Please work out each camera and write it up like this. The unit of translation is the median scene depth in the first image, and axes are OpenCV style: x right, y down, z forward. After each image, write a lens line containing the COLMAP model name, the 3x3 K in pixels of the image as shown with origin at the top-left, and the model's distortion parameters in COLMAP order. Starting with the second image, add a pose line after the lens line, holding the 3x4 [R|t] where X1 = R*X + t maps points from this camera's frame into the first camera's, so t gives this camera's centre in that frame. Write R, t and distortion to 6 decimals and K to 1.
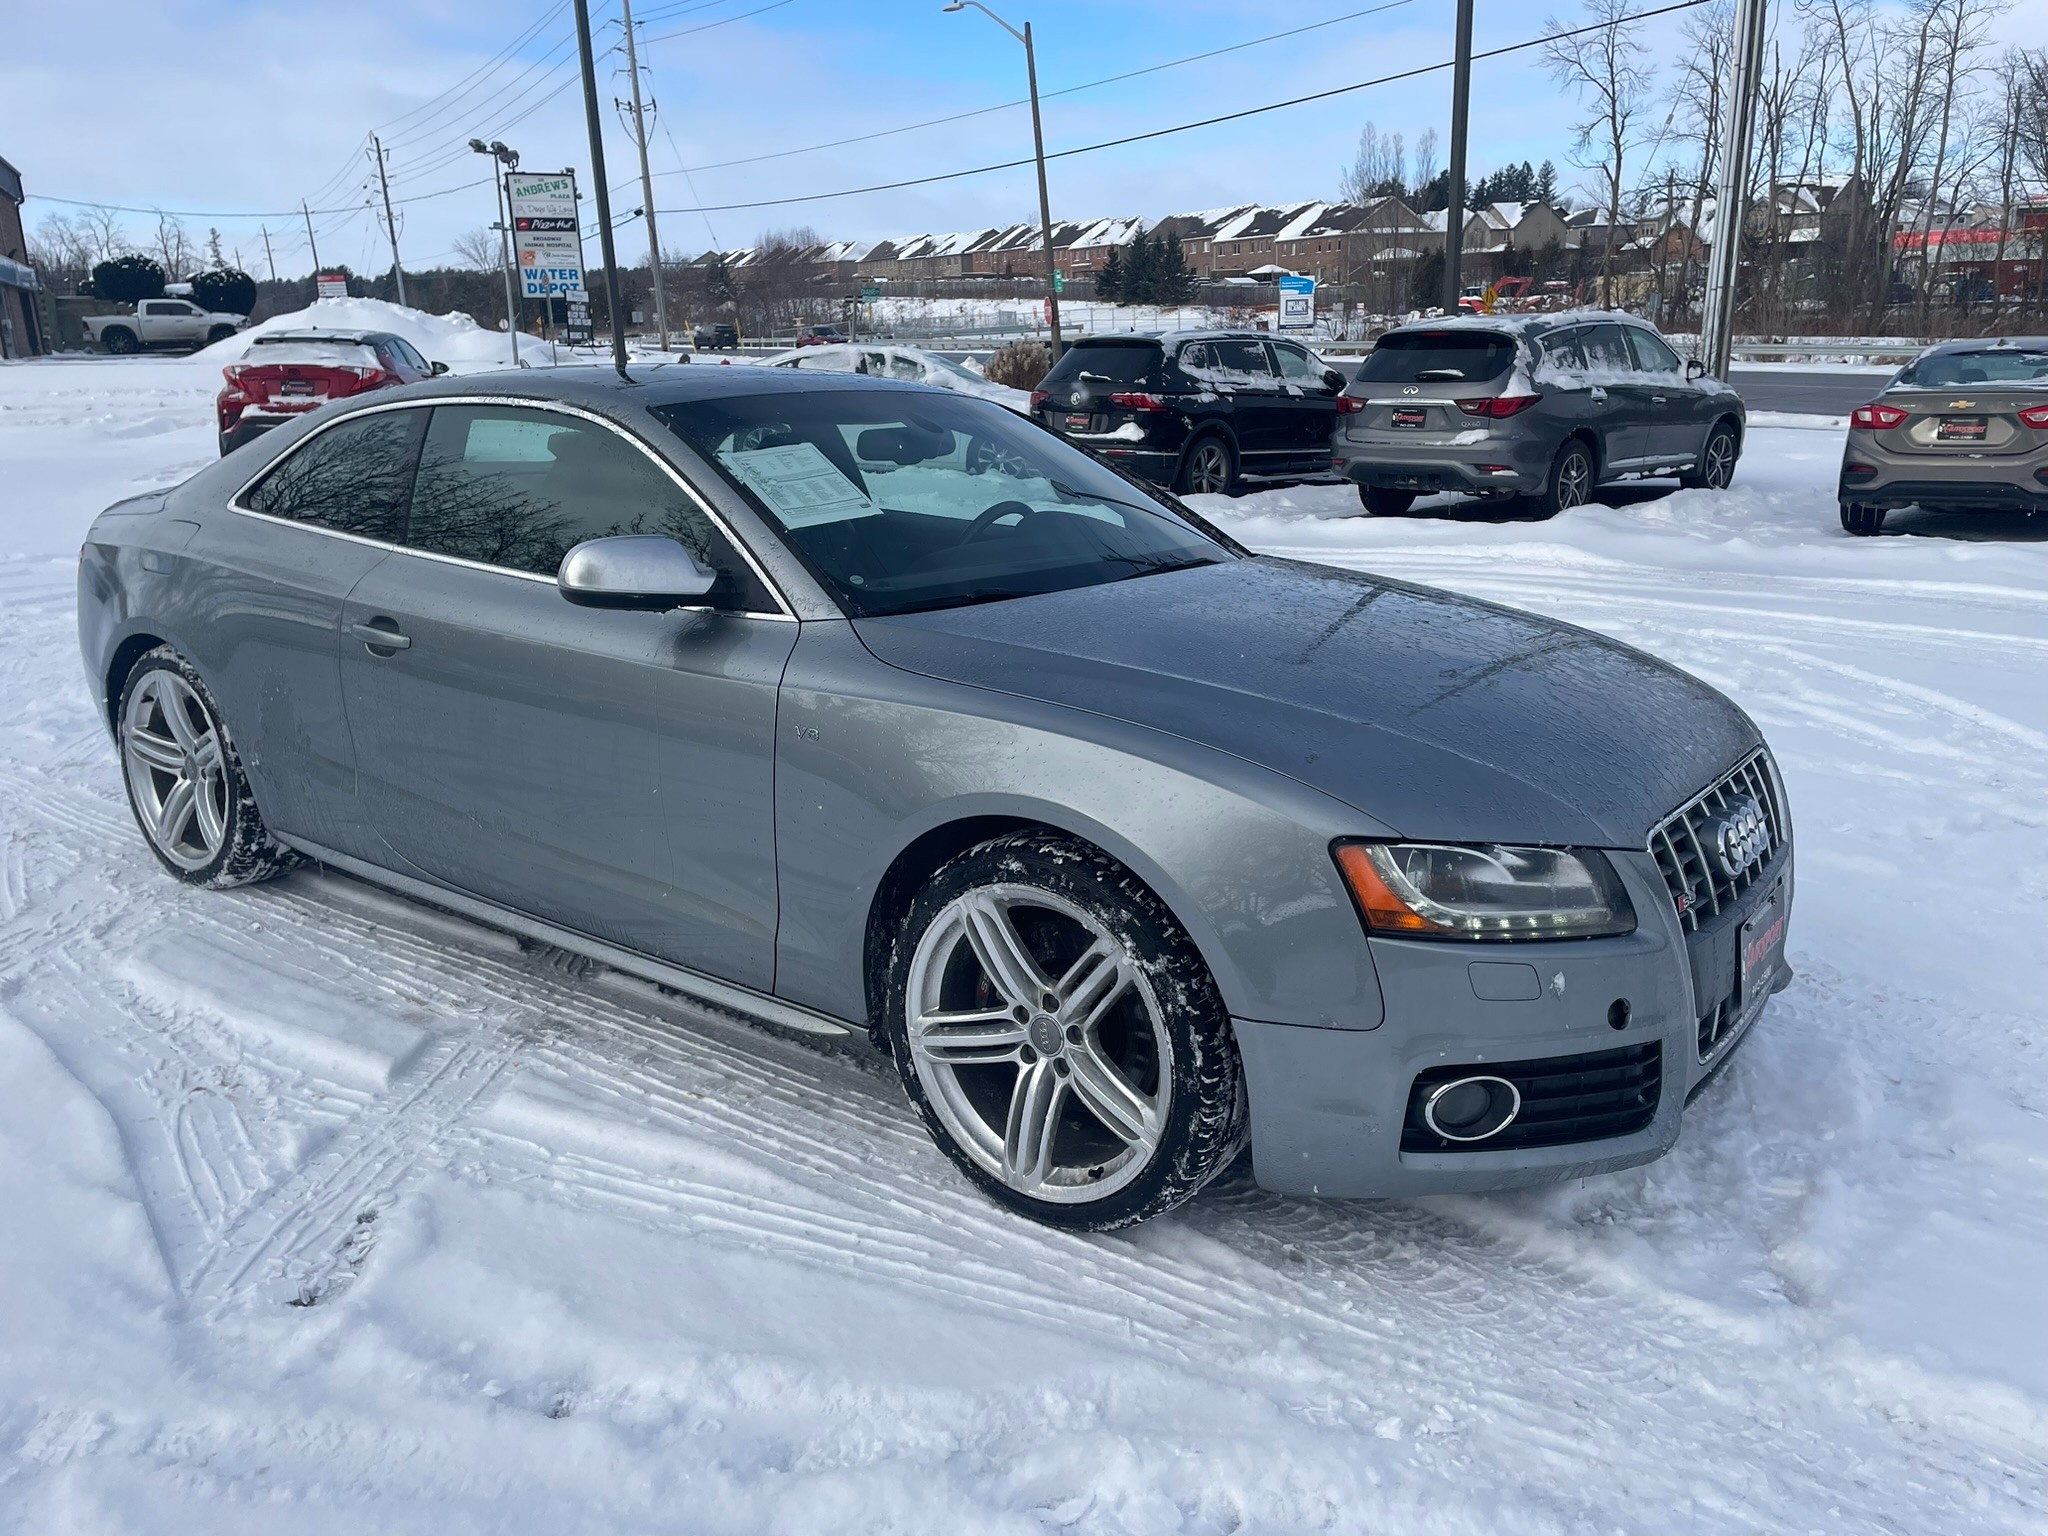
lens RADIAL K [[1557.4, 0, 1057.7], [0, 1557.4, 791.4], [0, 0, 1]] dist [0.079645, -0.099721]
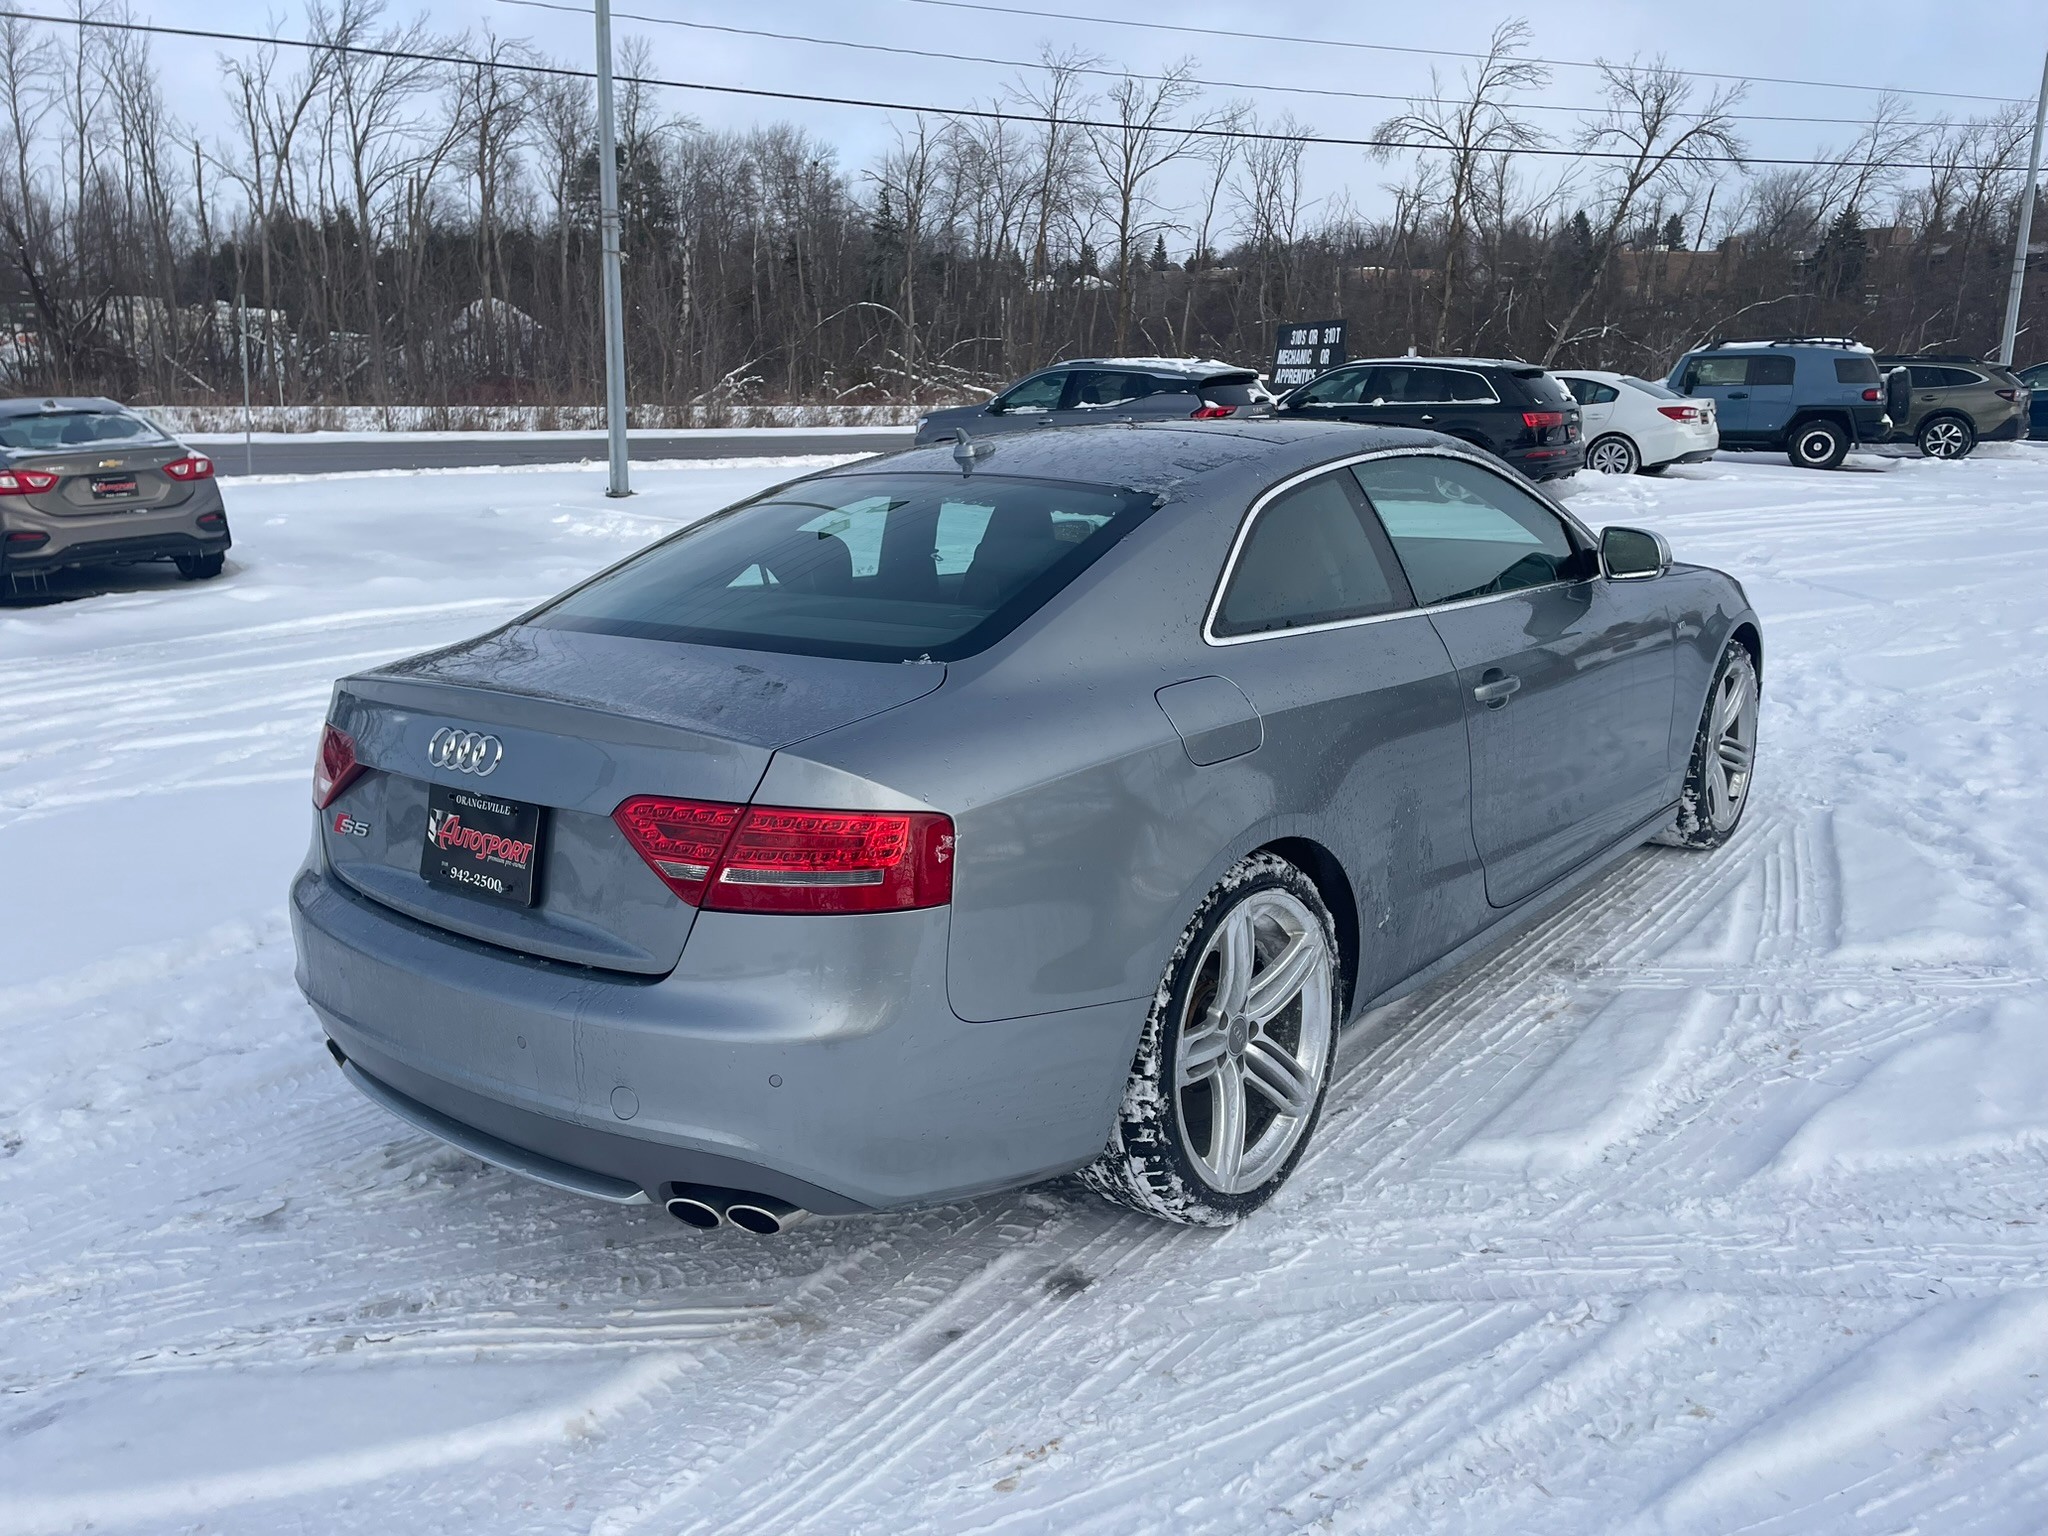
lens RADIAL K [[1557.4, 0, 1032.1], [0, 1557.4, 772.9], [0, 0, 1]] dist [0.079645, -0.099721]
pose [[0.027852, -0.238361, 0.970777, -0.352004], [0.286494, 0.932316, 0.220698, -0.087101], [-0.957677, 0.271975, 0.094256, 0.297720]]
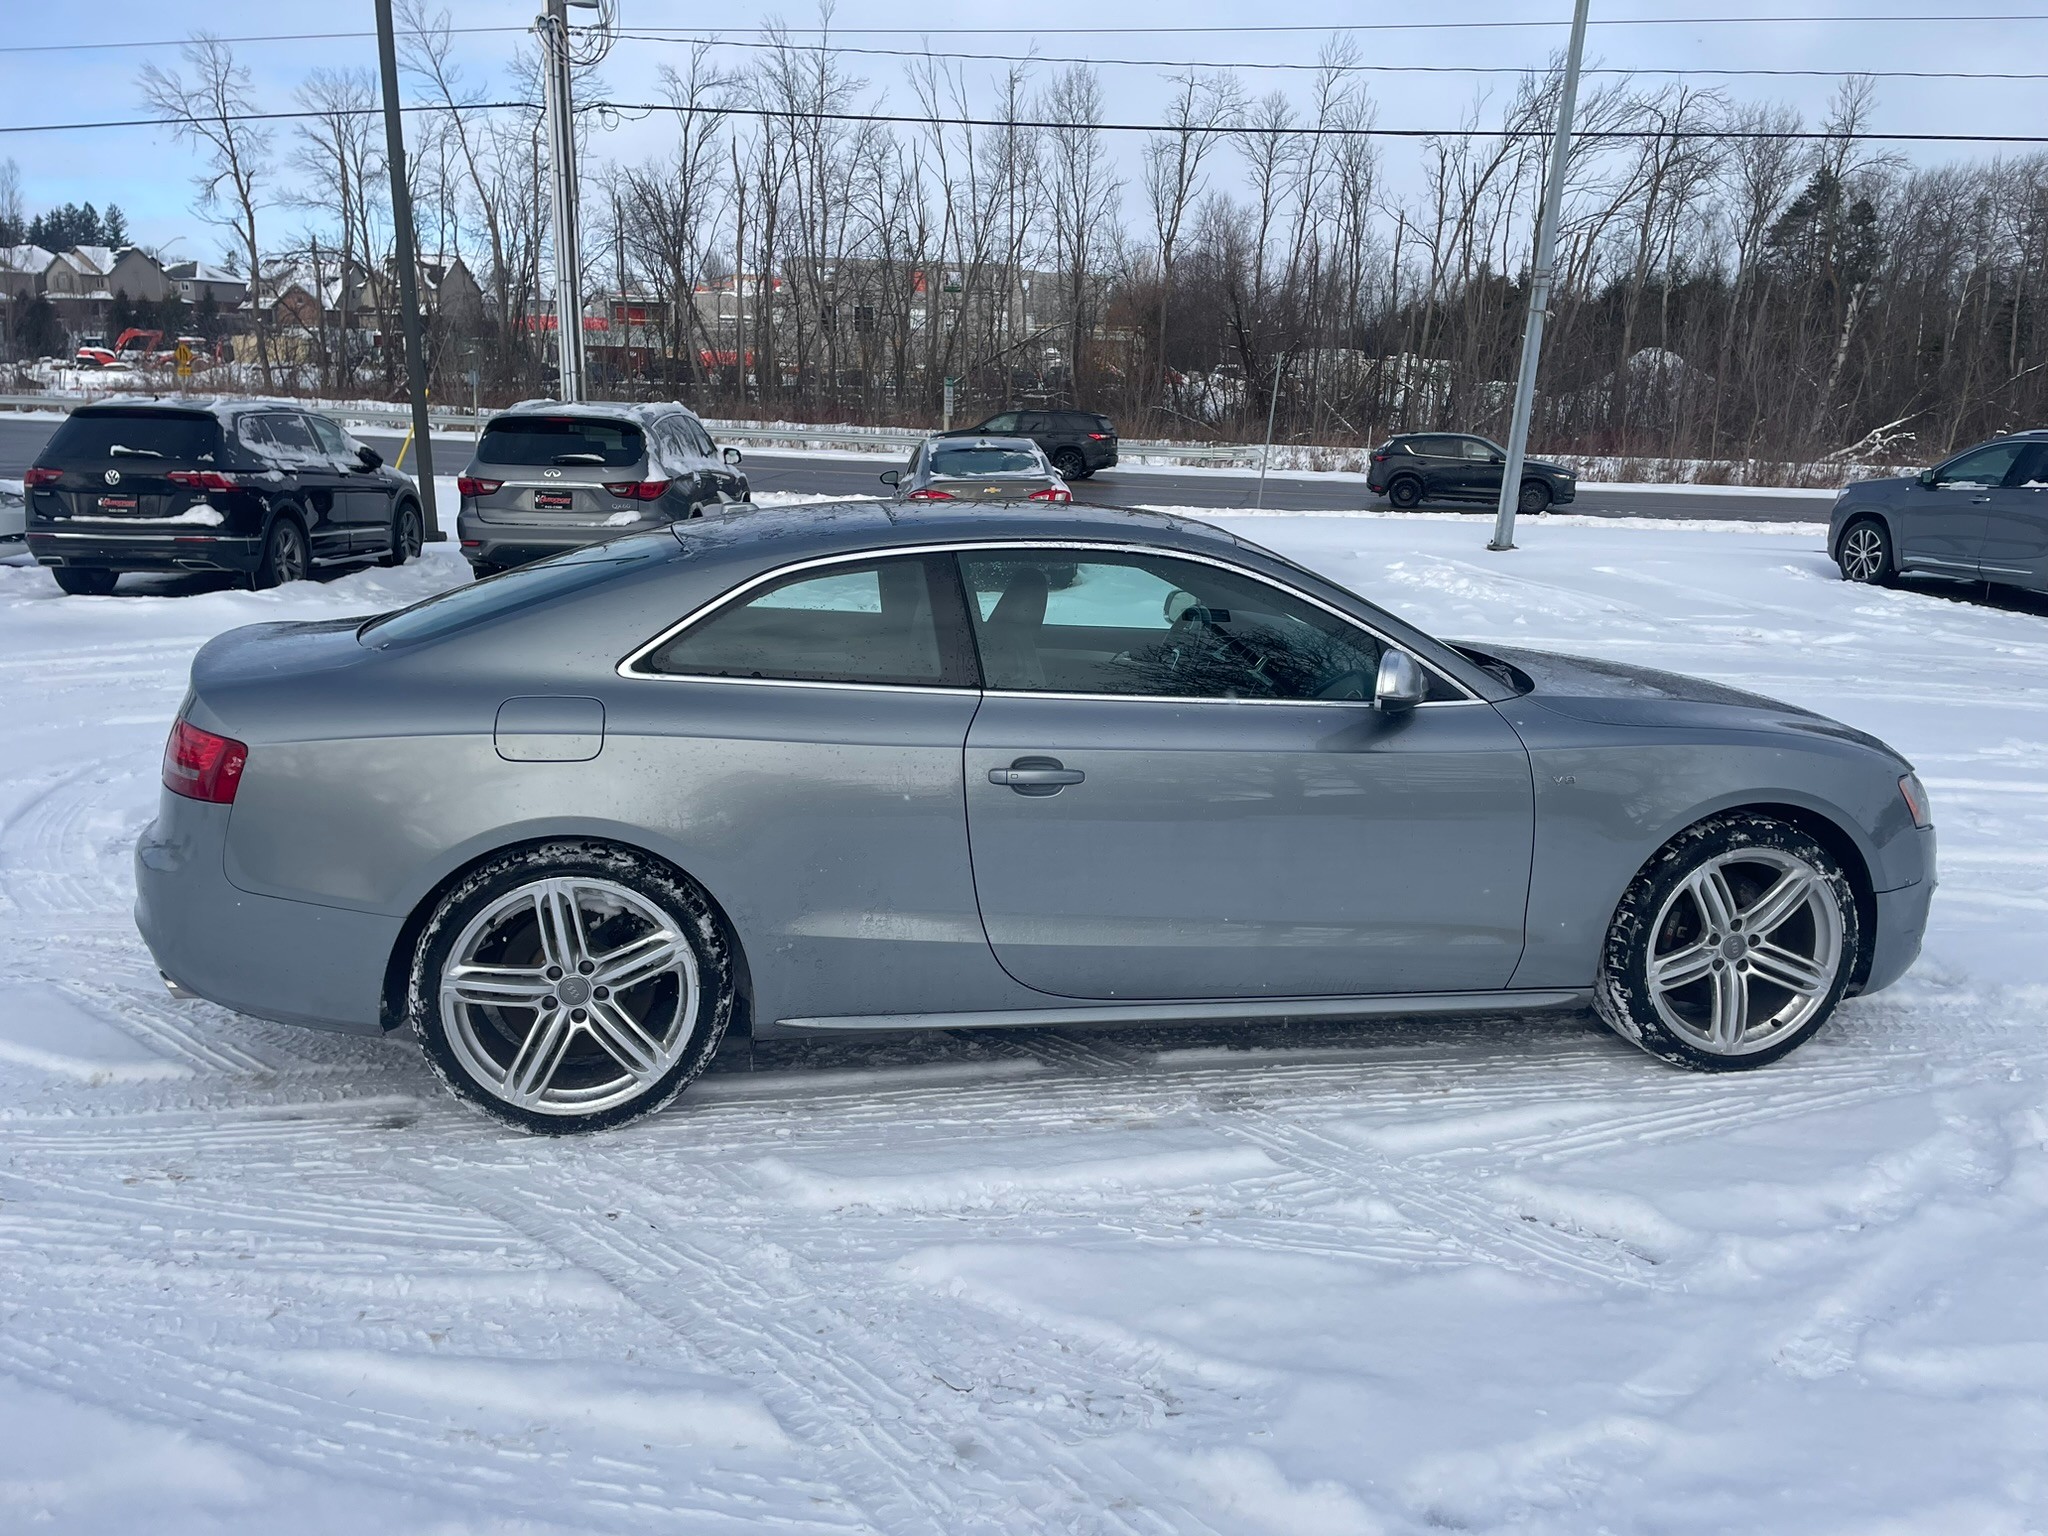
lens RADIAL K [[1557.4, 0, 1042.3], [0, 1557.4, 780.6], [0, 0, 1]] dist [0.079645, -0.099721]
pose [[0.676679, -0.143726, 0.722114, -0.288659], [0.174313, 0.984153, 0.032536, -0.031930], [-0.715347, 0.103857, 0.691009, 0.074790]]
